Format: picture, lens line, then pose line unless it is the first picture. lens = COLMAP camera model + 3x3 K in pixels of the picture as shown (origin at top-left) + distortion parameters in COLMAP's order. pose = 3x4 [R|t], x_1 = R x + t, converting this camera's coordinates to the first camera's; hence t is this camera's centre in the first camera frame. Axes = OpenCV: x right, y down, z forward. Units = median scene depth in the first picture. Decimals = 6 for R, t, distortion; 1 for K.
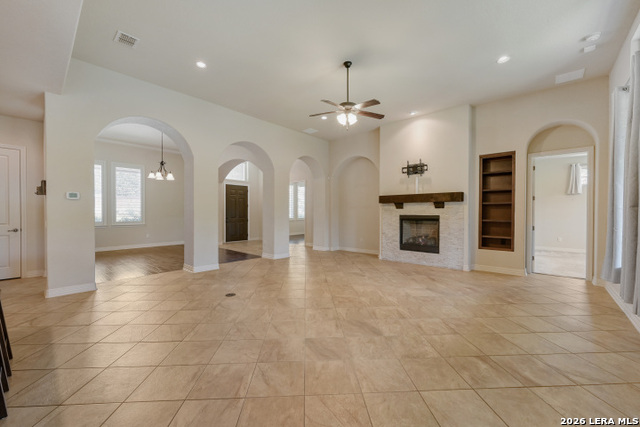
lens RADIAL K [[255.5, 0, 319.3], [0, 255.5, 216.3], [0, 0, 1]] dist [-0.002689, 0.000814]
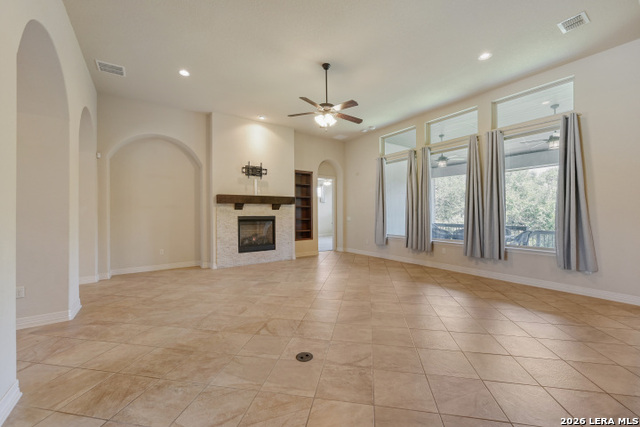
lens RADIAL K [[255.5, 0, 319.9], [0, 255.5, 211.4], [0, 0, 1]] dist [-0.002689, 0.000814]
pose [[0.240794, 0.000457, 0.970576, -0.590303], [0.019128, 0.999803, -0.005216, -0.013577], [-0.970388, 0.019821, 0.240738, 0.534255]]
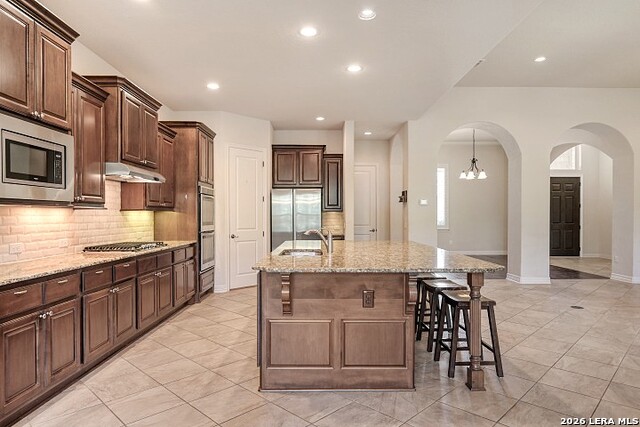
lens RADIAL K [[387.7, 0, 322.3], [0, 387.7, 217.9], [0, 0, 1]] dist [-0.007505, 0.004260]
pose [[0.673376, 0.002344, -0.739296, 0.036084], [-0.008532, 0.999953, -0.004601, 0.003489], [0.739251, 0.009406, 0.673365, -0.382686]]
